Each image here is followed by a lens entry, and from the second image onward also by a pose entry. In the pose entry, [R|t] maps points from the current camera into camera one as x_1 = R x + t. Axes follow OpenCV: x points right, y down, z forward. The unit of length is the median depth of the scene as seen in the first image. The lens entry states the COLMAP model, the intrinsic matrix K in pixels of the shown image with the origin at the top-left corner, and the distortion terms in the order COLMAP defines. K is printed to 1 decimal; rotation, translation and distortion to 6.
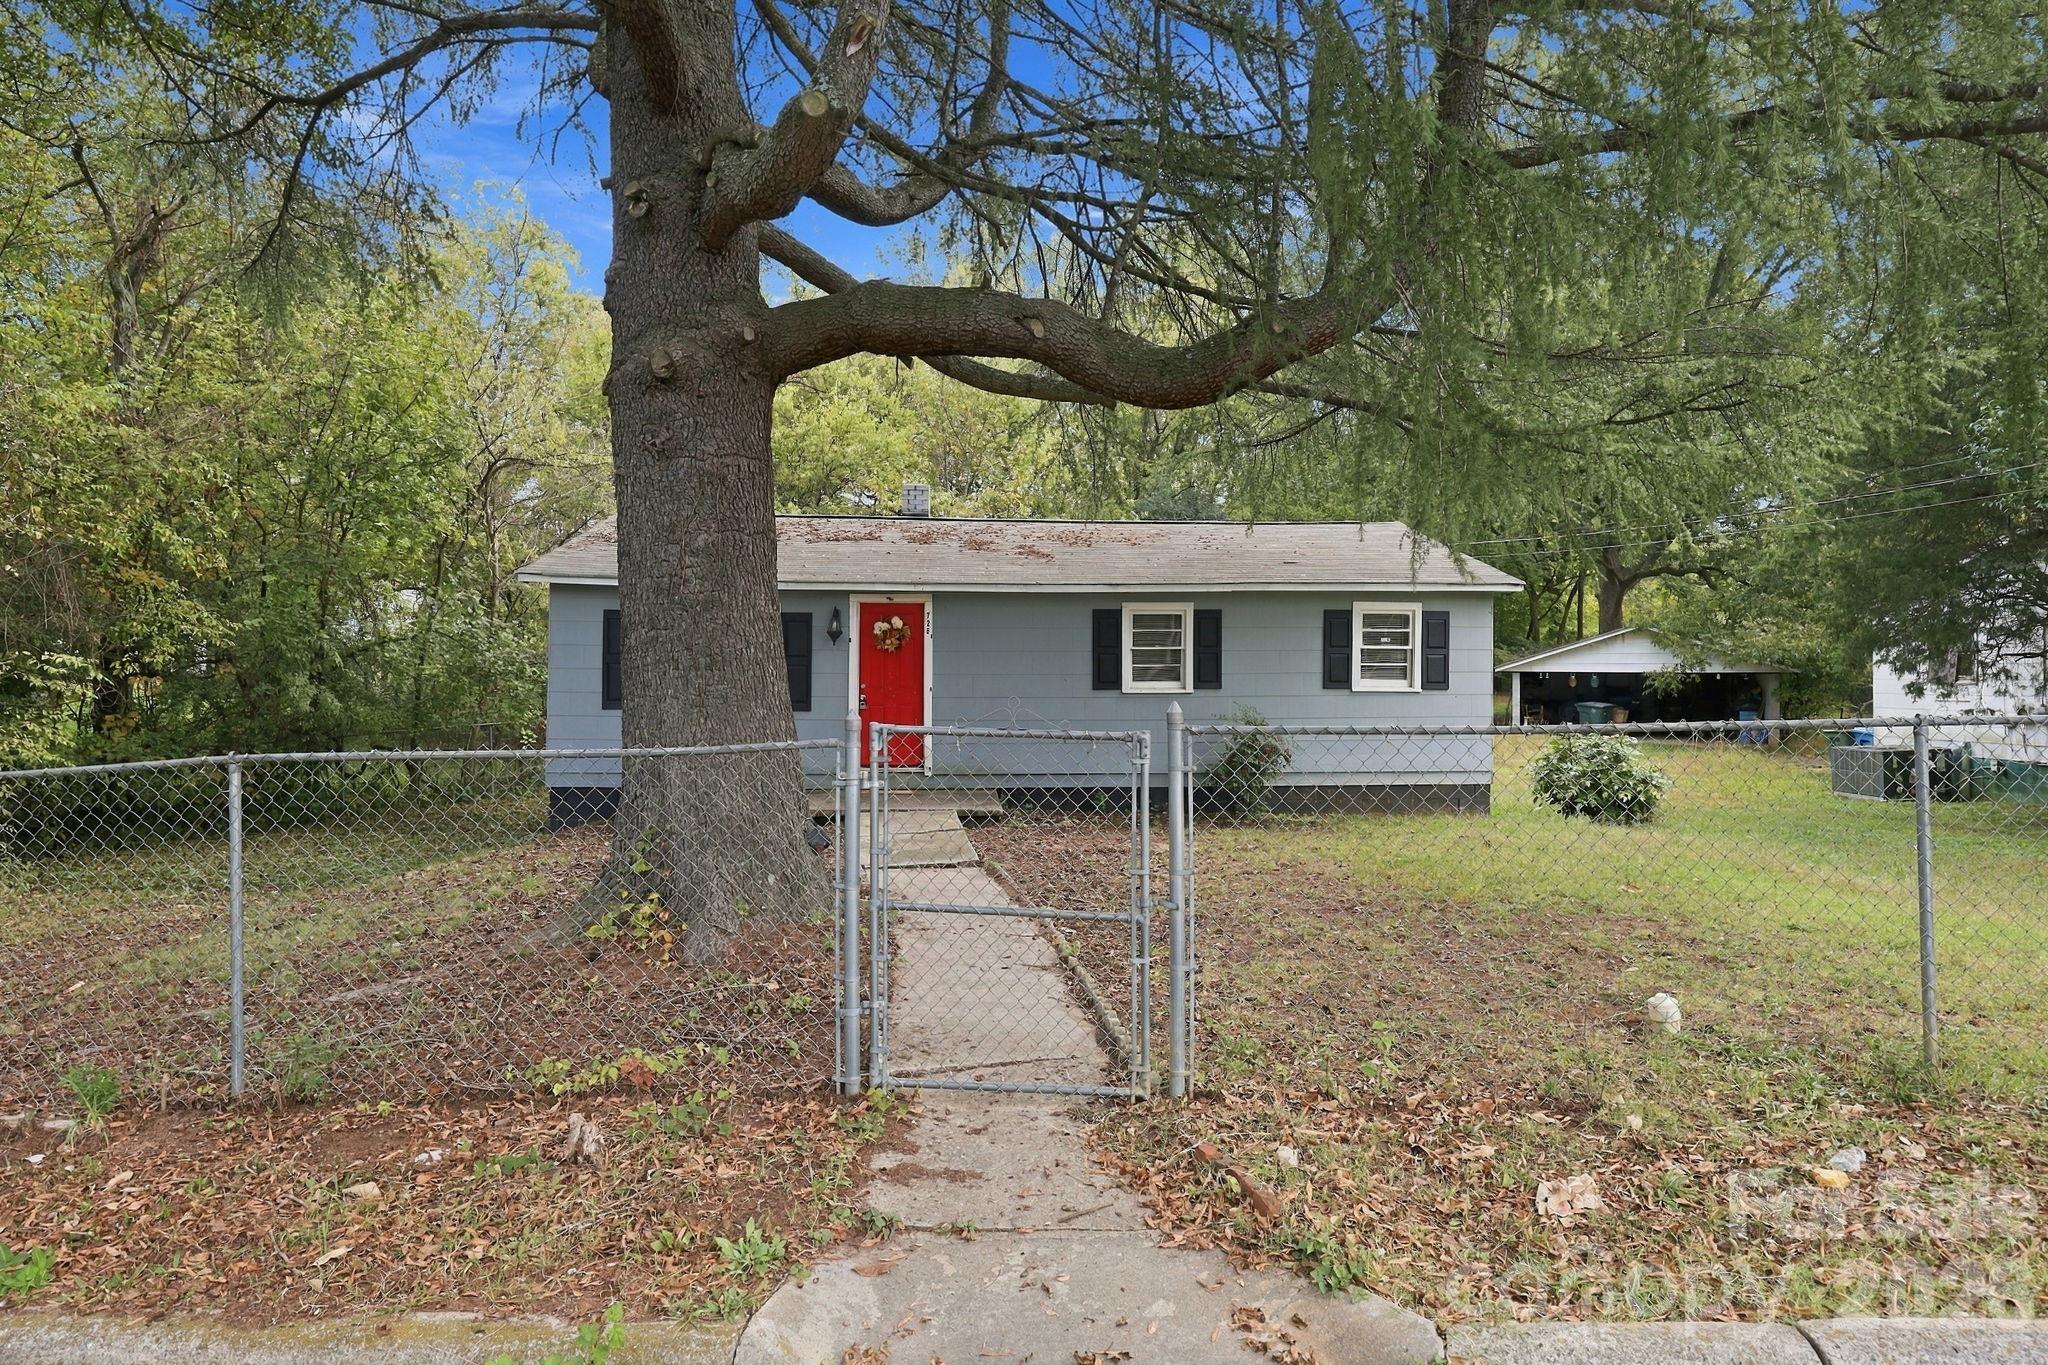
lens RADIAL K [[1035.5, 0, 1064.0], [0, 1035.5, 680.0], [0, 0, 1]] dist [-0.000049, 0.001001]
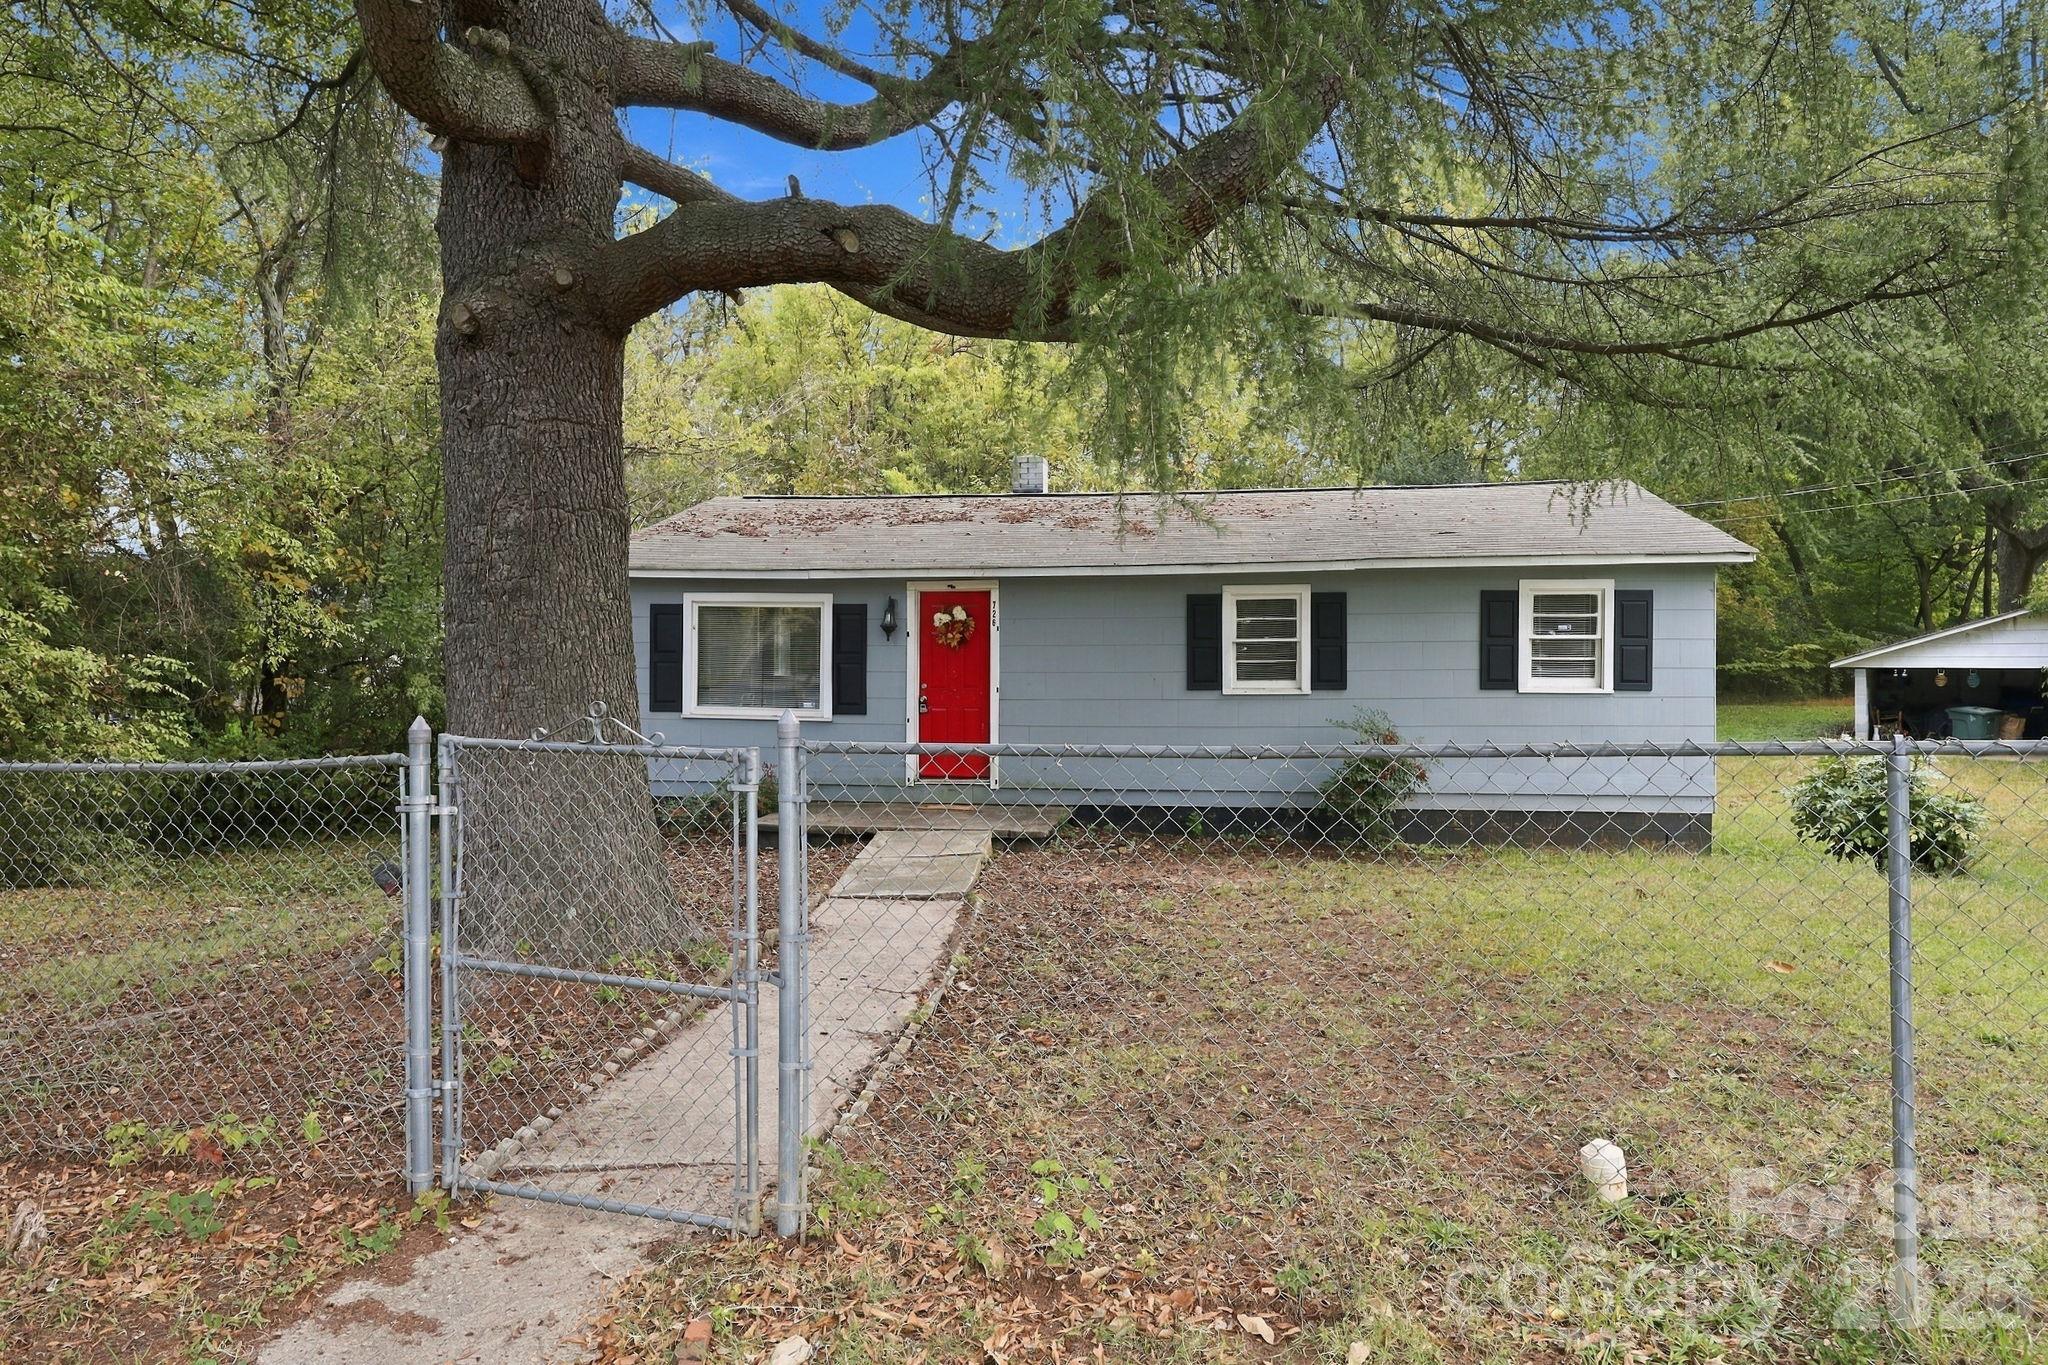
lens RADIAL K [[1173.0, 0, 1024.0], [0, 1173.0, 682.5], [0, 0, 1]] dist [0.000521, 0.000174]
pose [[0.978643, -0.001767, -0.205557, 0.093800], [0.002292, 0.999995, 0.002313, 0.000183], [0.205552, -0.002735, 0.978642, 0.043732]]
